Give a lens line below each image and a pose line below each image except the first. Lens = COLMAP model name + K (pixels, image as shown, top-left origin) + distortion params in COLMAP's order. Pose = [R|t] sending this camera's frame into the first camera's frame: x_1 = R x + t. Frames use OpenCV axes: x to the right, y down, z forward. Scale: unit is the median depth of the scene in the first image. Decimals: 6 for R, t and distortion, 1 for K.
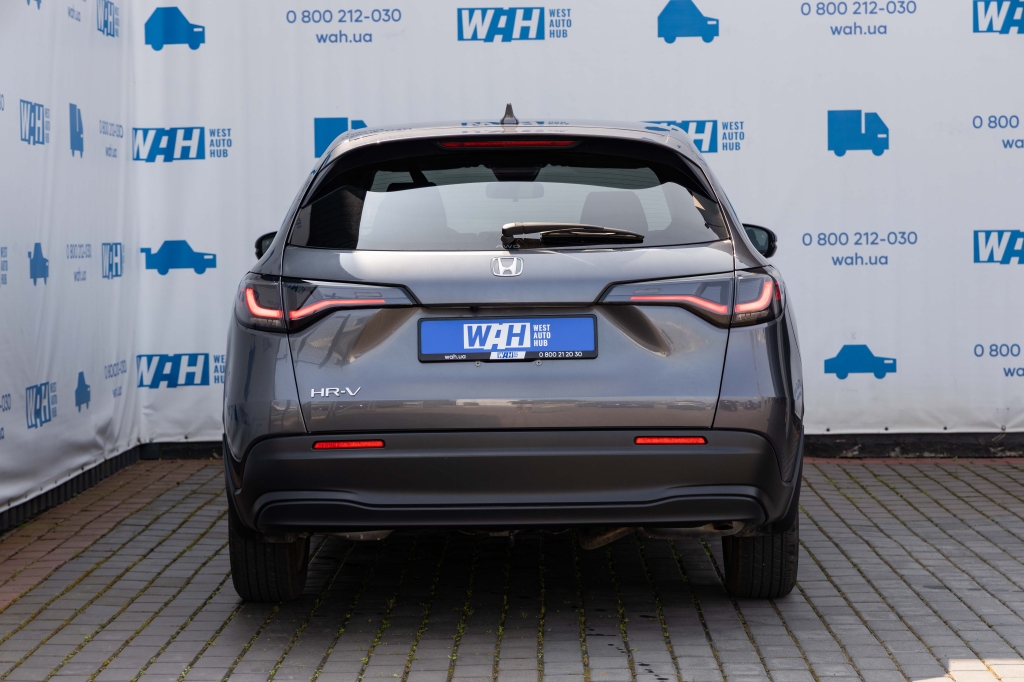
lens RADIAL K [[2363.5, 0, 532.1], [0, 2363.5, 329.9], [0, 0, 1]] dist [0.036506, 0.000000]
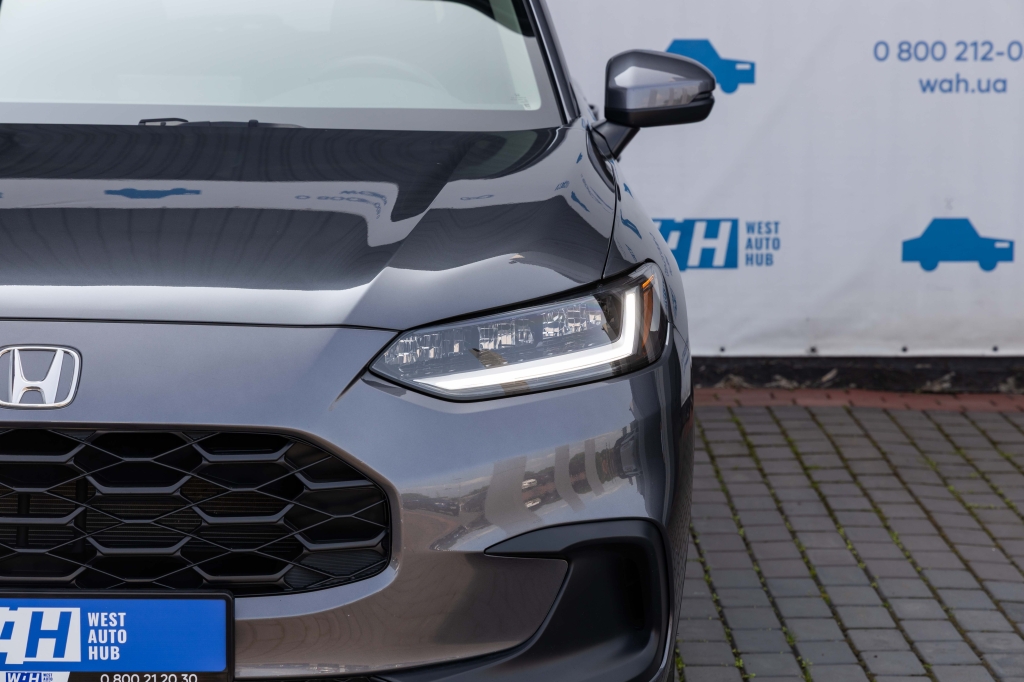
lens RADIAL K [[2363.5, 0, 494.0], [0, 2363.5, 297.3], [0, 0, 1]] dist [0.036506, 0.000000]
pose [[0.999866, 0.015293, 0.005805, 0.010778], [-0.015731, 0.996260, 0.084958, -0.027790], [-0.004484, -0.085038, 0.996368, 0.405469]]
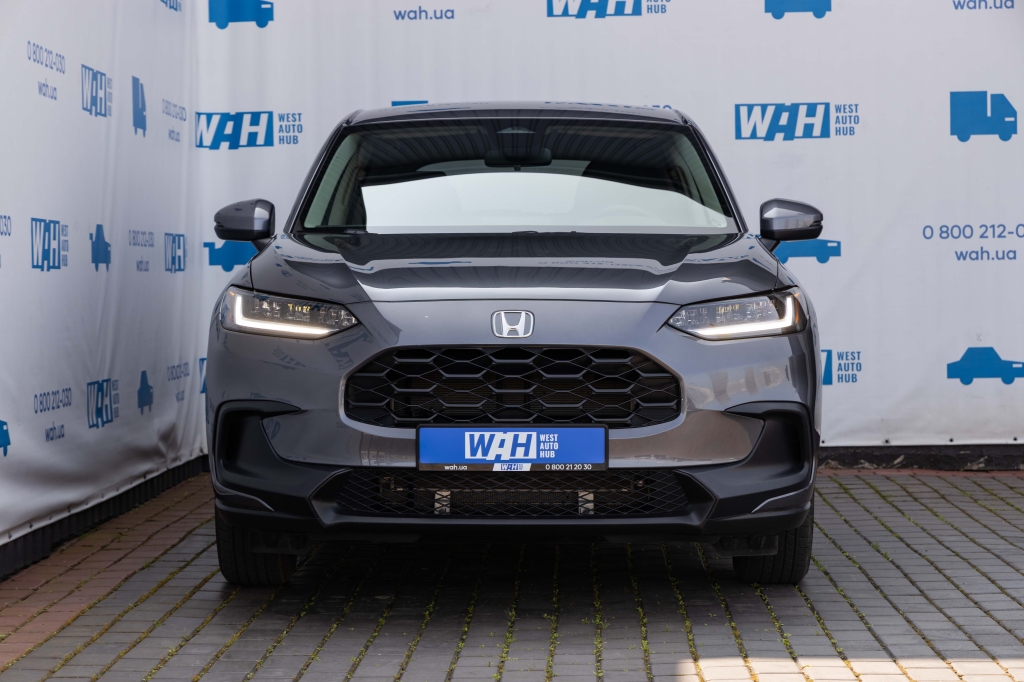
lens RADIAL K [[2363.5, 0, 510.5], [0, 2363.5, 338.4], [0, 0, 1]] dist [0.036506, 0.000000]
pose [[0.999809, -0.000144, -0.019567, -0.031006], [-0.000159, 0.999880, -0.015485, 0.019245], [0.019567, 0.015485, 0.999689, 0.089677]]
